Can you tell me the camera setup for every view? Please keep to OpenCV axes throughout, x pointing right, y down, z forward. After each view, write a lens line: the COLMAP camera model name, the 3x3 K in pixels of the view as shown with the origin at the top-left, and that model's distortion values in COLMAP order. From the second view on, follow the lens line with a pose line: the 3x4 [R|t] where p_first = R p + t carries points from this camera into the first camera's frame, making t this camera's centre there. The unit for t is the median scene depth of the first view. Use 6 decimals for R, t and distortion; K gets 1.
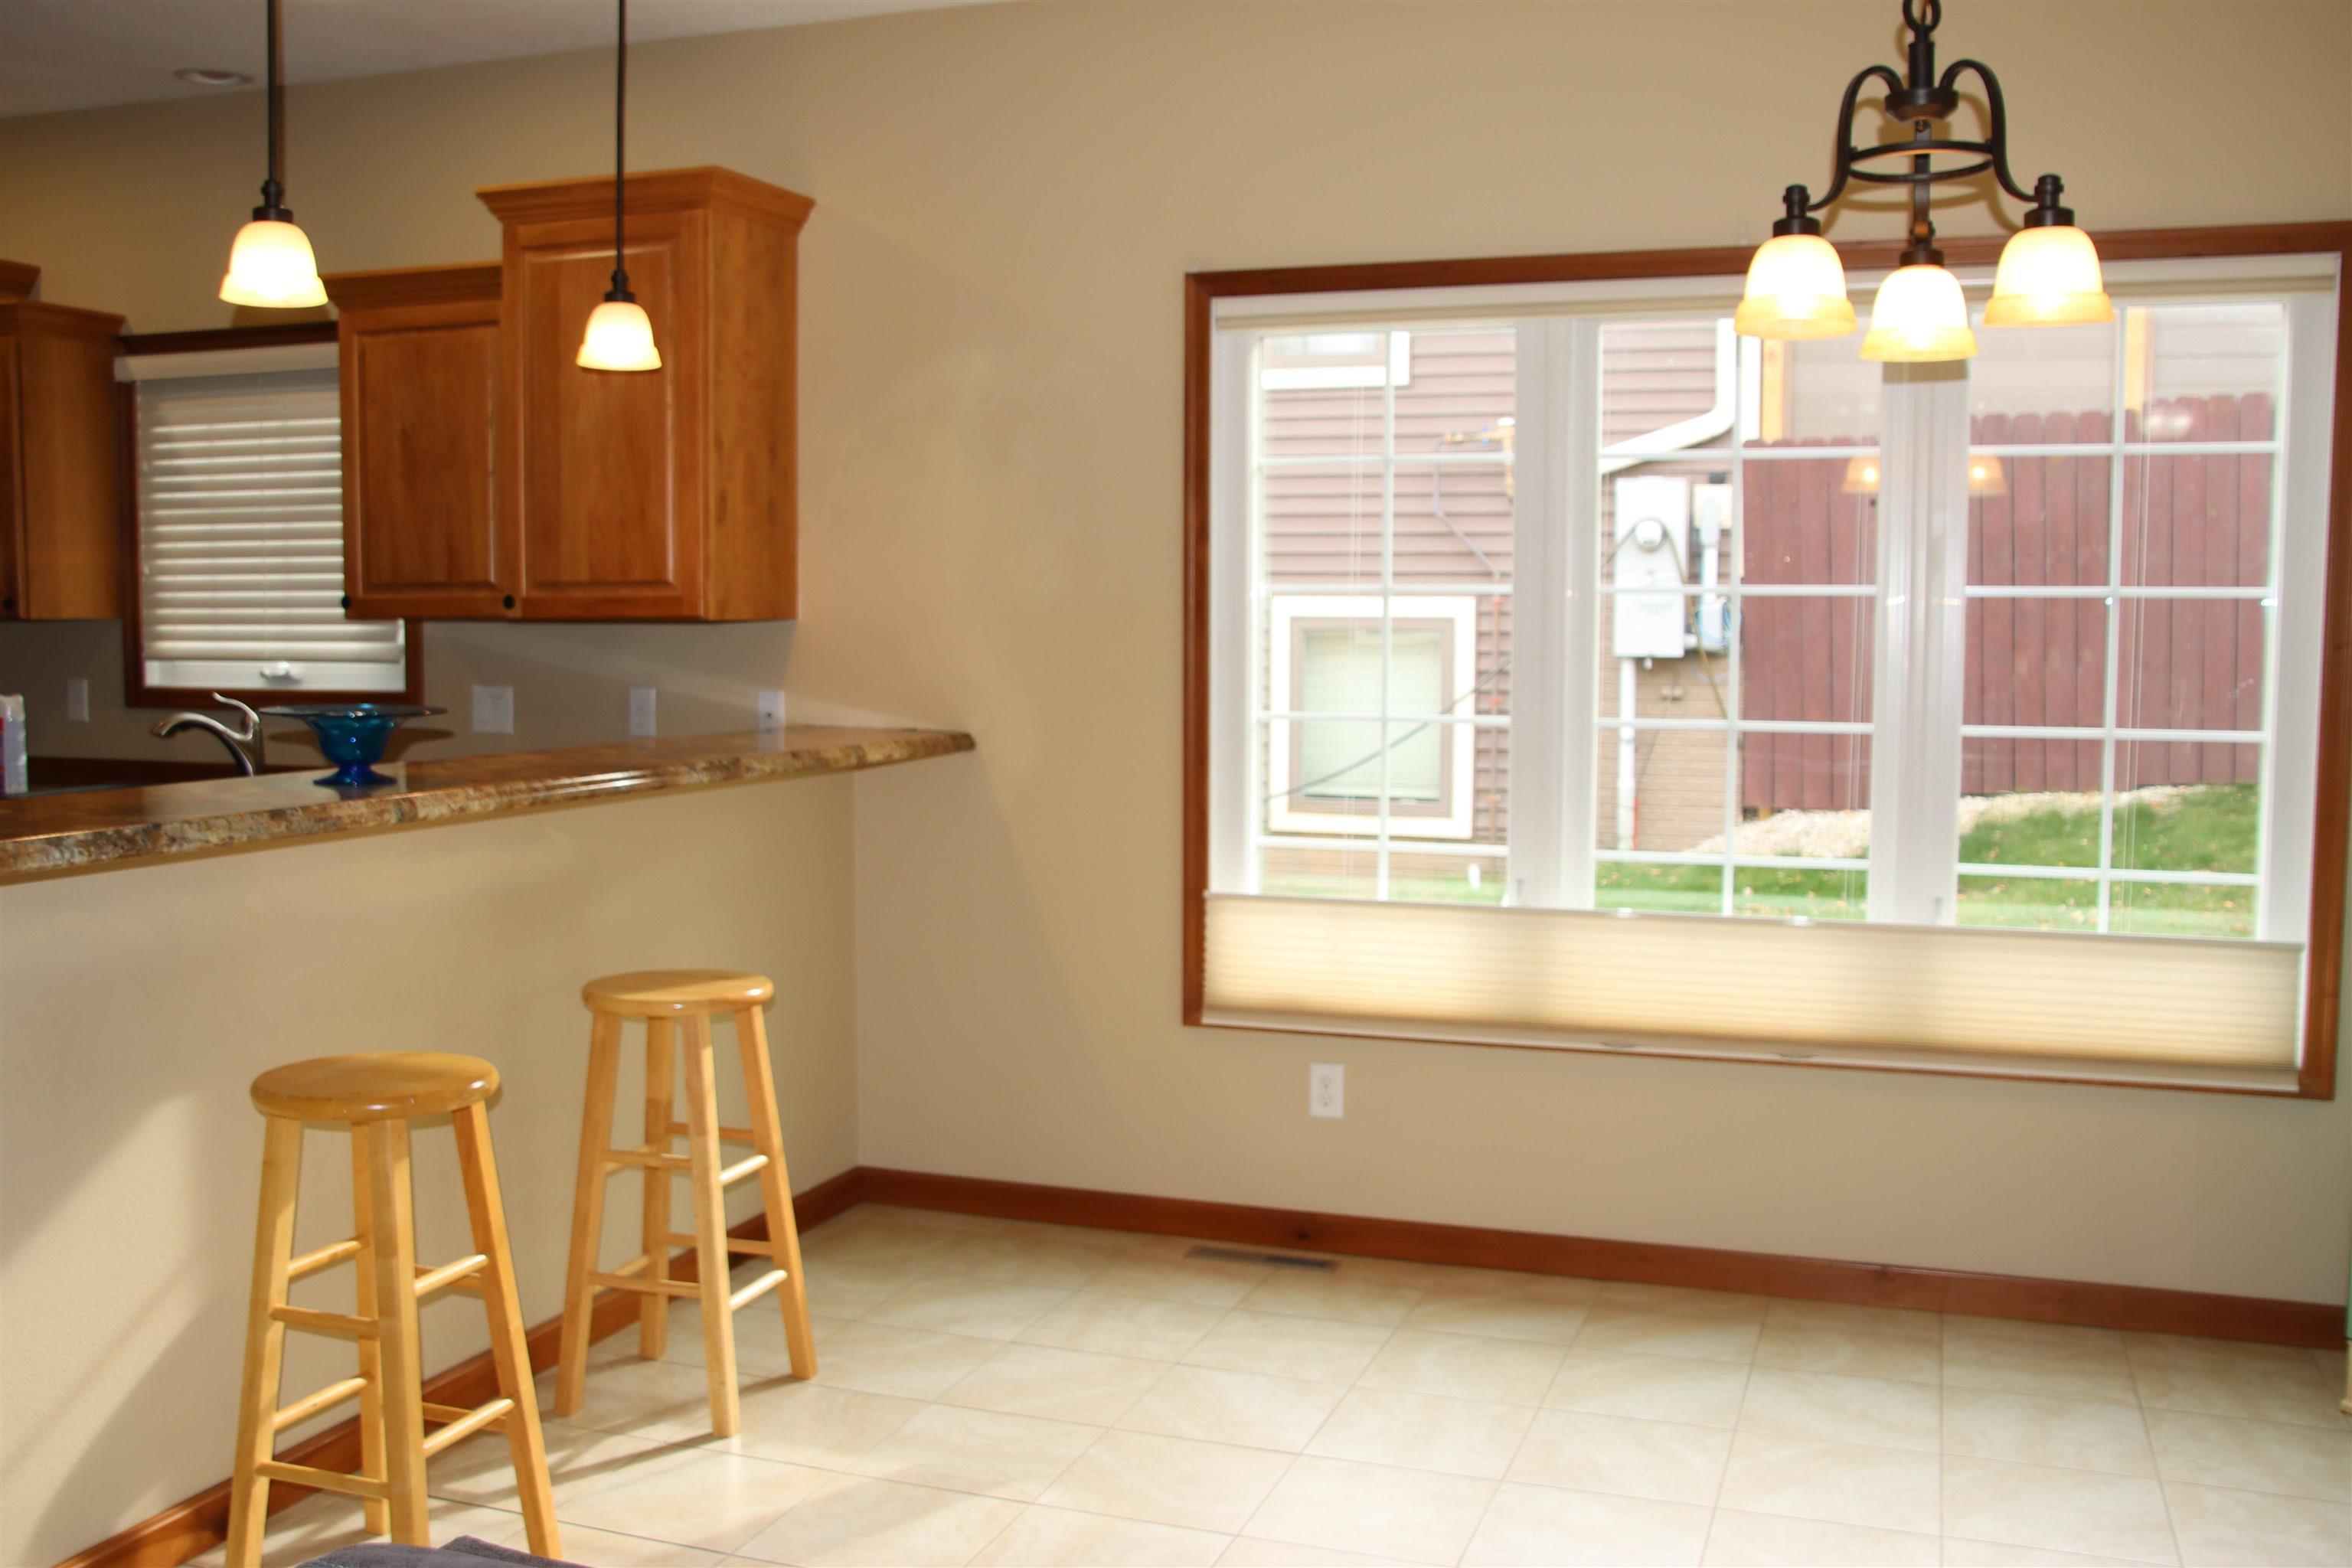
lens RADIAL K [[2215.1, 0, 1176.0], [0, 2215.1, 784.0], [0, 0, 1]] dist [-0.062464, 0.004044]
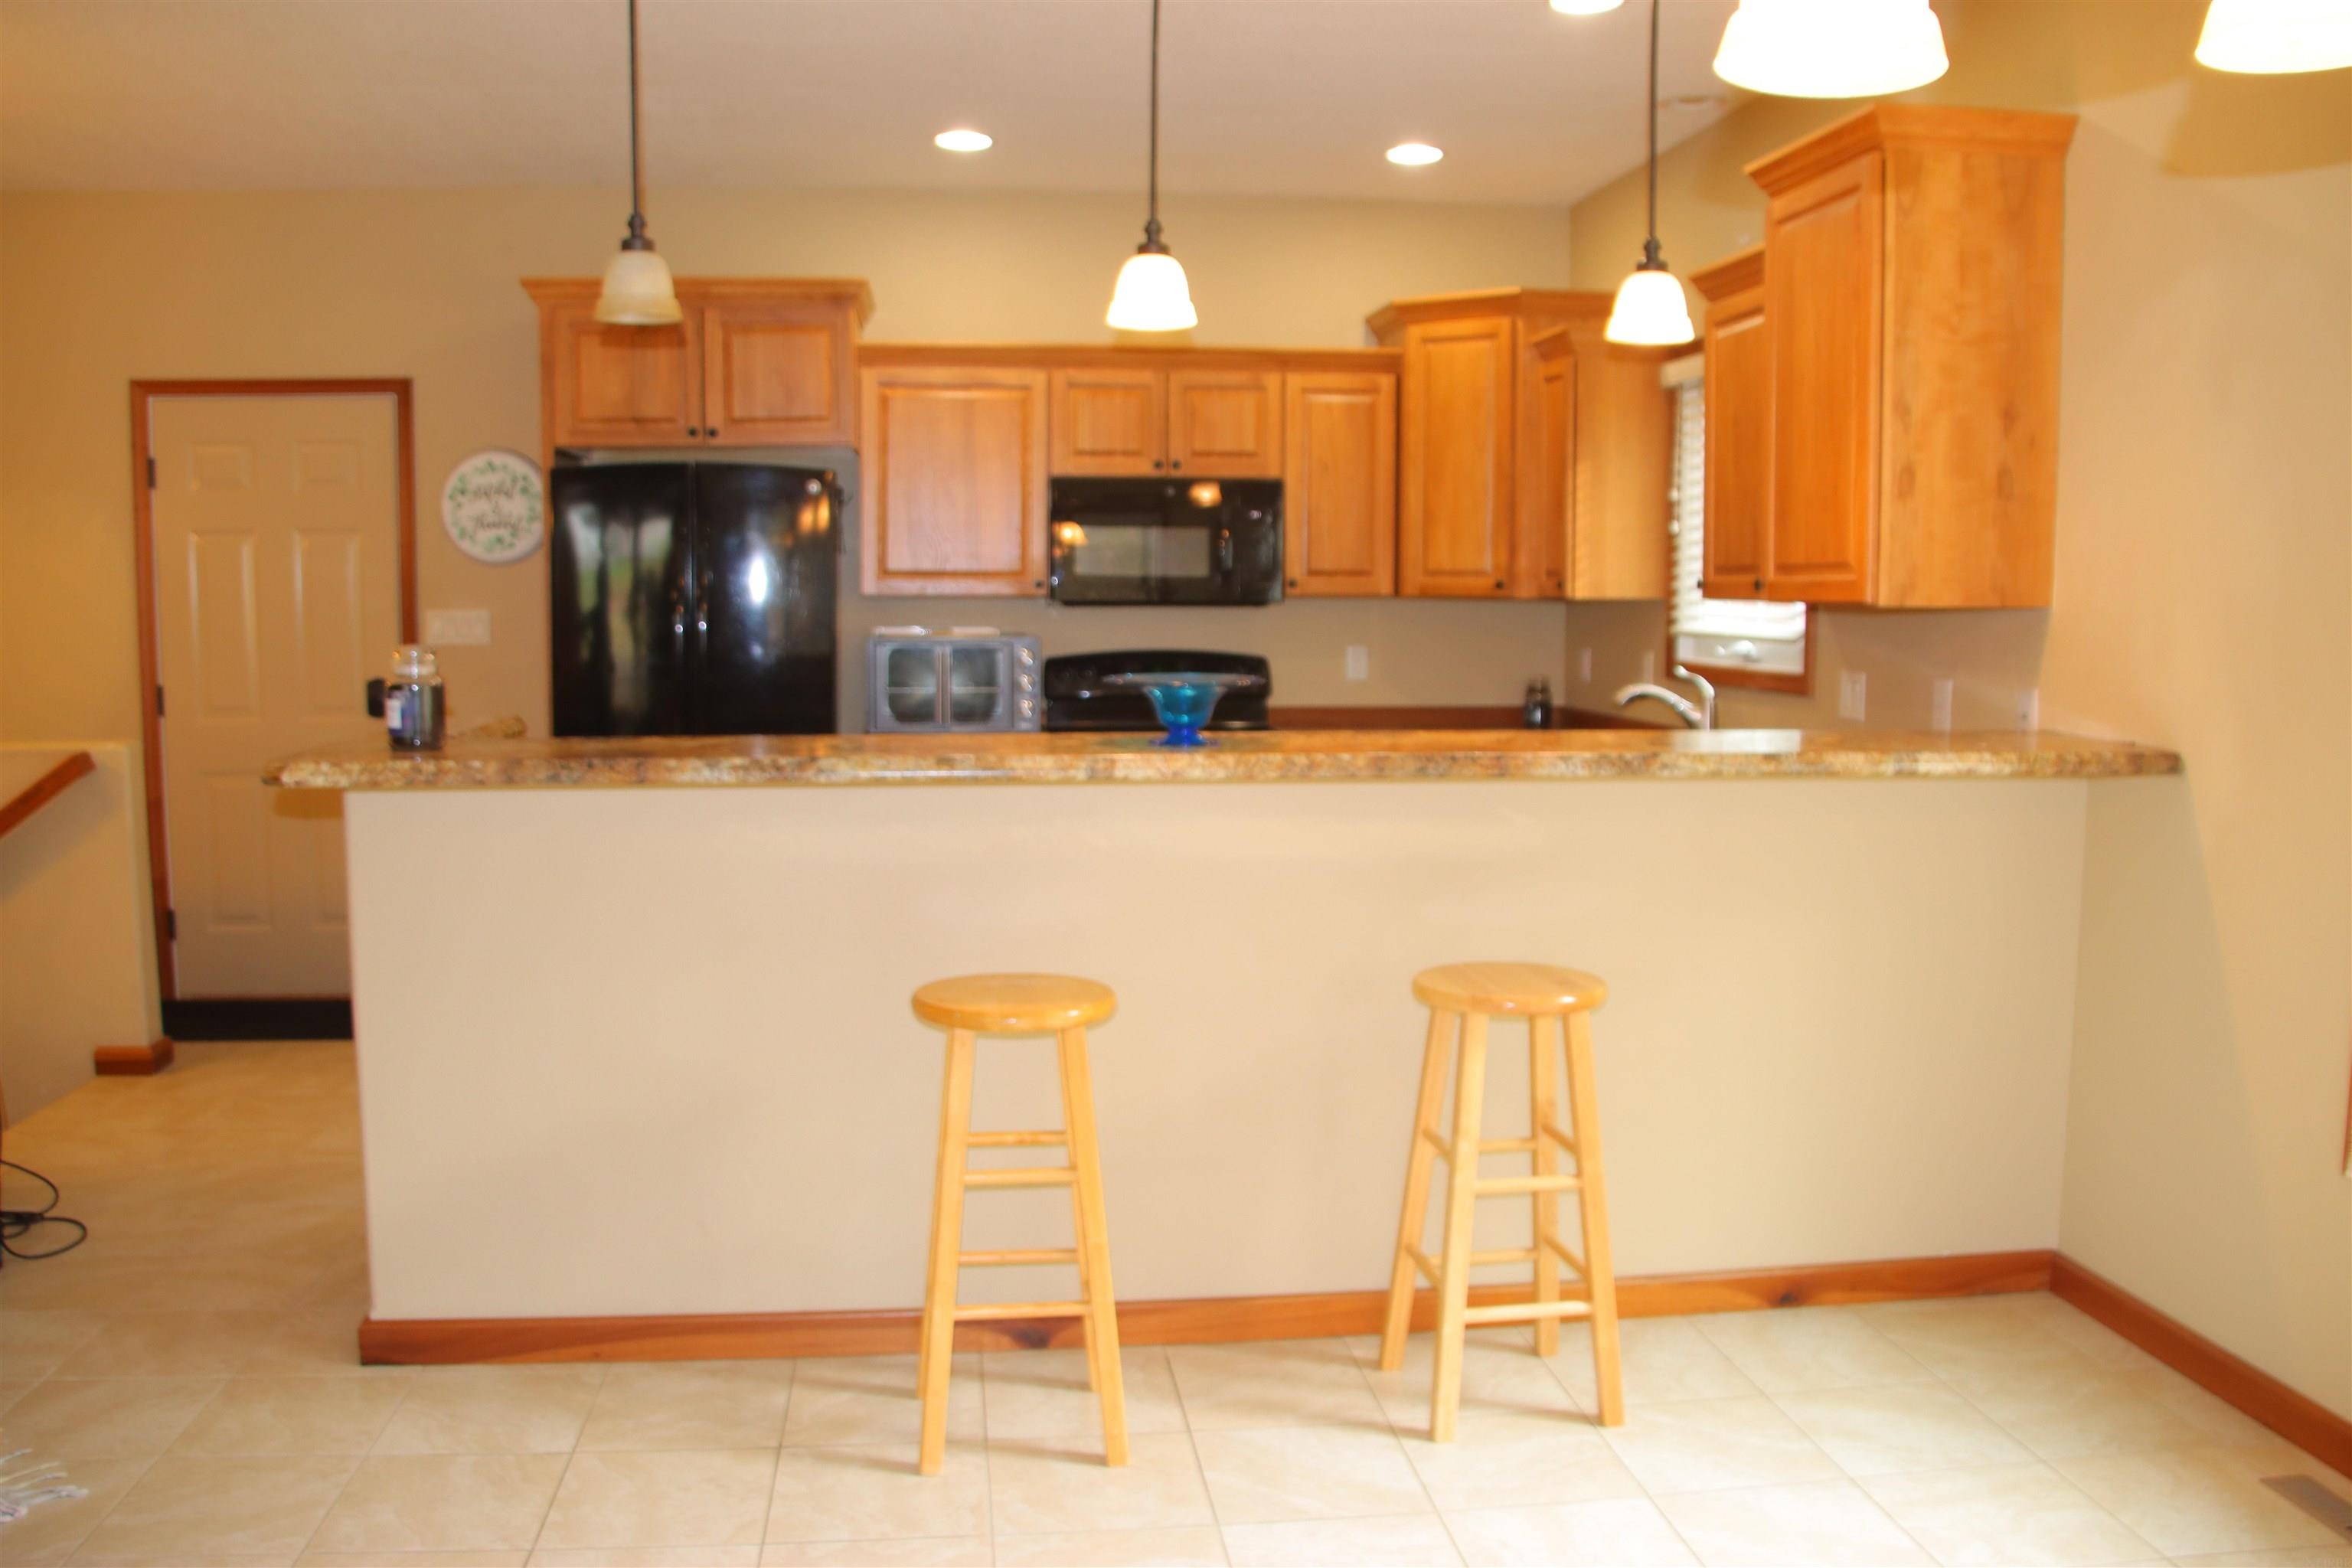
lens RADIAL K [[2048.6, 0, 1176.0], [0, 2048.6, 784.0], [0, 0, 1]] dist [-0.093704, -0.000881]
pose [[0.455171, 0.083527, -0.886478, 0.395989], [-0.070642, 0.995840, 0.057560, -0.028732], [0.887598, 0.036423, 0.459178, 0.361913]]
